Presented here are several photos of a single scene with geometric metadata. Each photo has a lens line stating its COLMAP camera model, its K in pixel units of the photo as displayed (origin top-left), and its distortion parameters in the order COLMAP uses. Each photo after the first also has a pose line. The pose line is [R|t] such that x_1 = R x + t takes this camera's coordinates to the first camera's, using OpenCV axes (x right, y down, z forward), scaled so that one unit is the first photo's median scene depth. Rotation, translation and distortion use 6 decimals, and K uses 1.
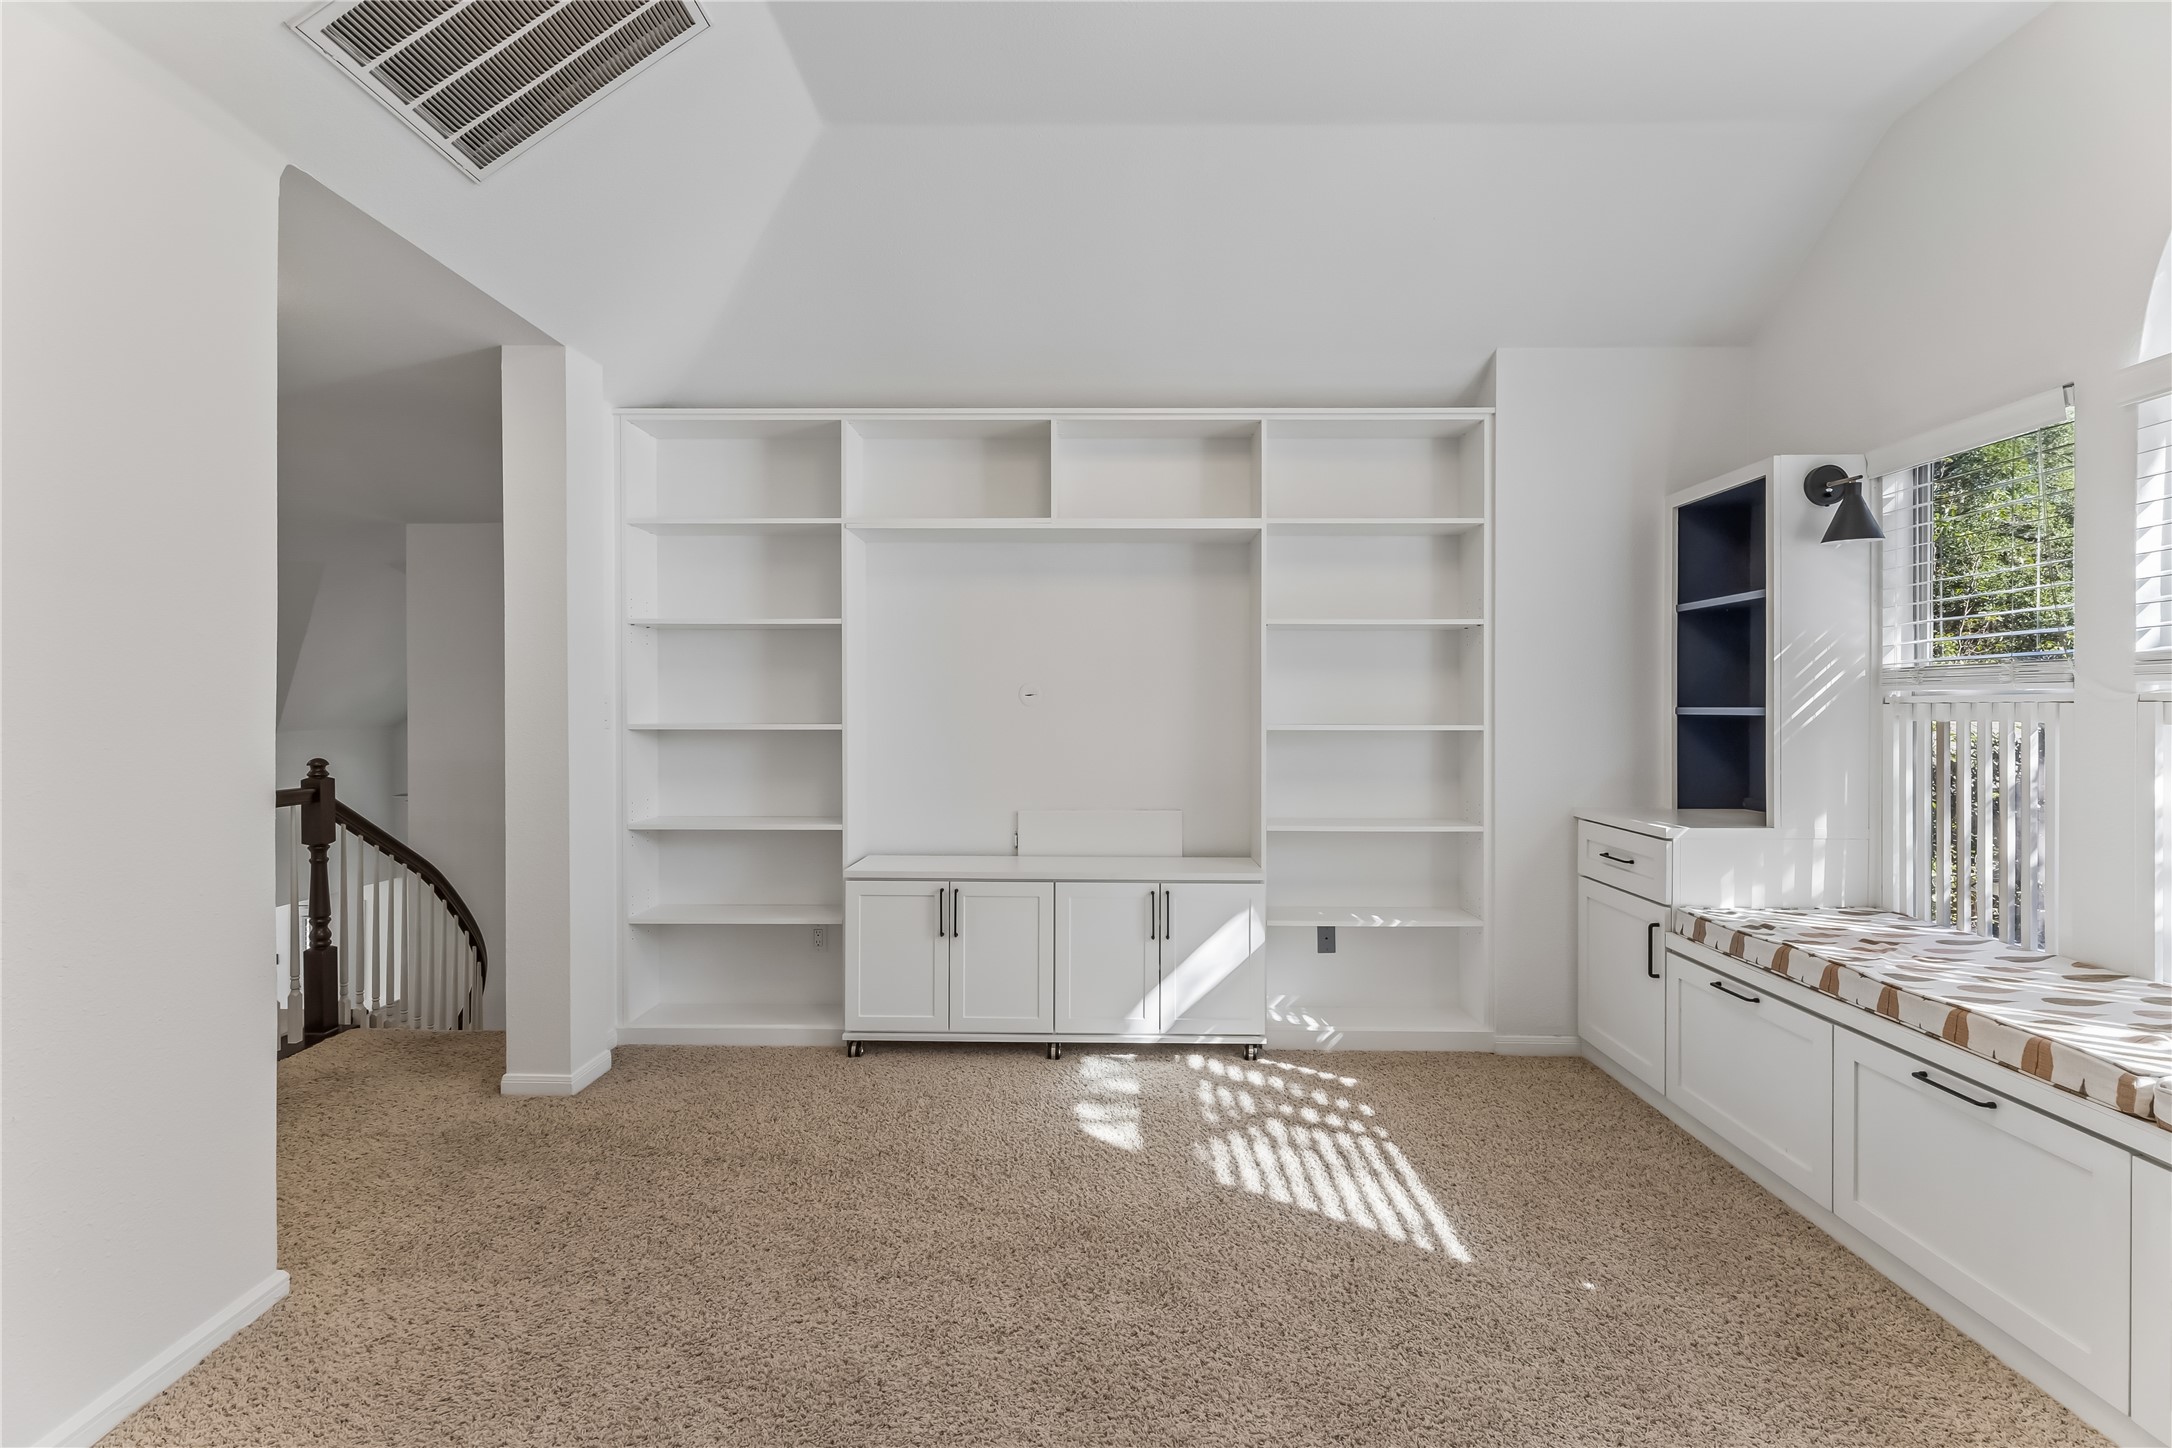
lens RADIAL K [[980.8, 0, 1086.0], [0, 980.8, 724.0], [0, 0, 1]] dist [0.027896, -0.000046]
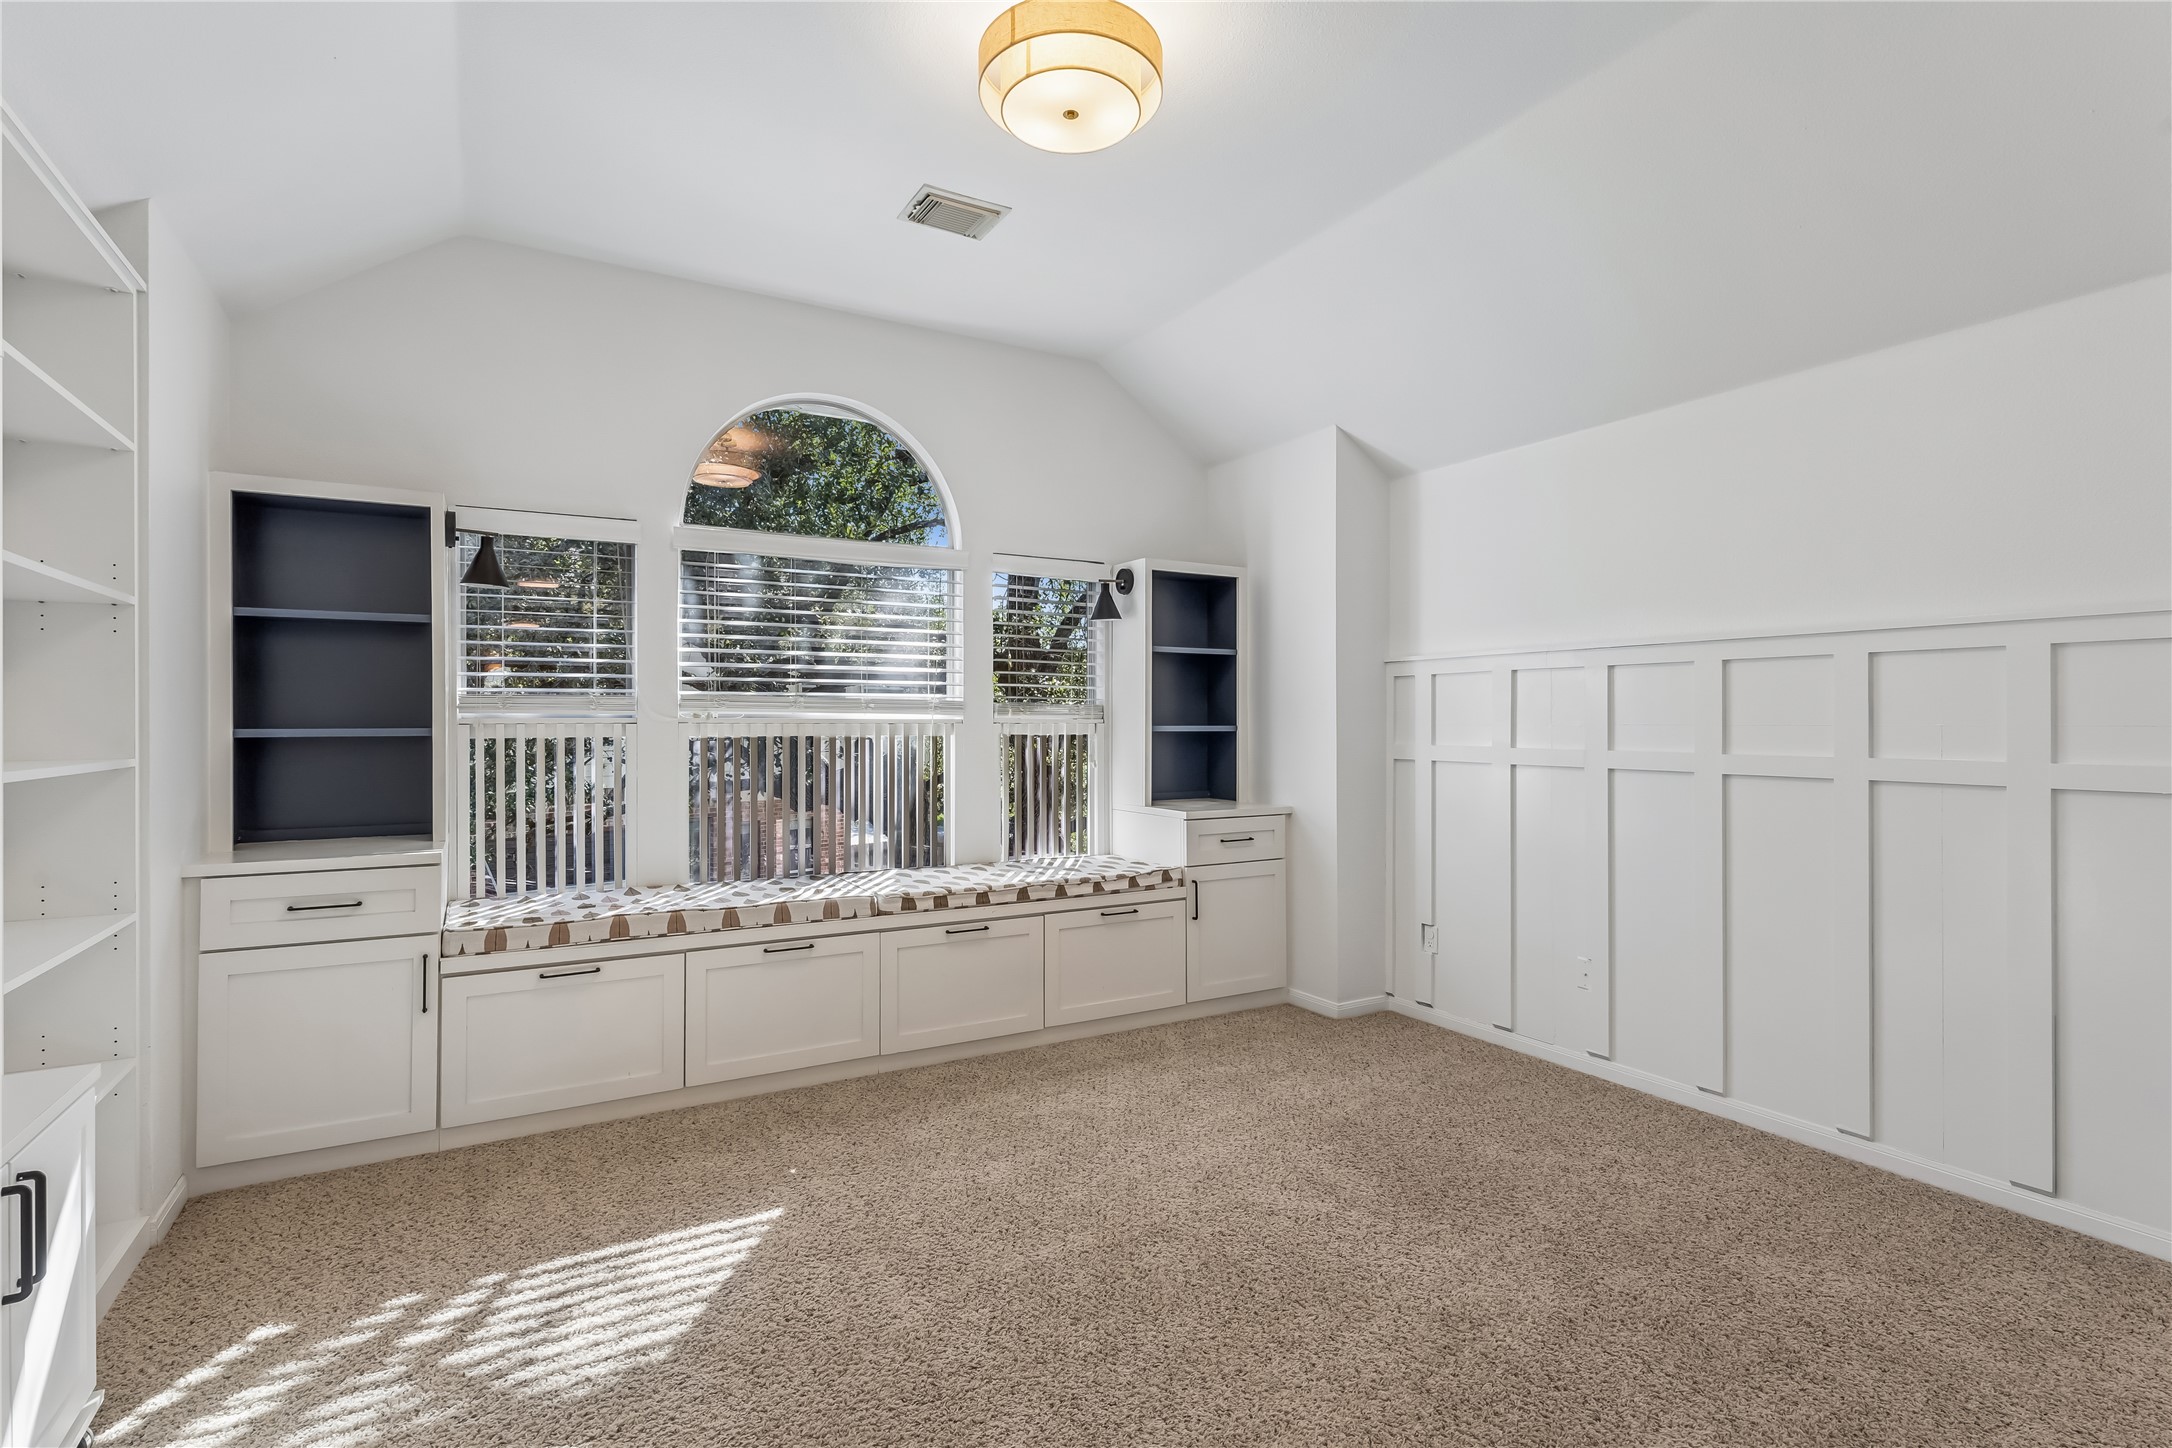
lens RADIAL K [[1059.4, 0, 1086.0], [0, 1059.4, 724.0], [0, 0, 1]] dist [0.001134, 0.000154]
pose [[-0.514406, -0.005591, 0.857529, -0.655689], [0.013709, 0.999797, 0.014742, -0.029255], [-0.857437, 0.019339, -0.514225, 1.018616]]
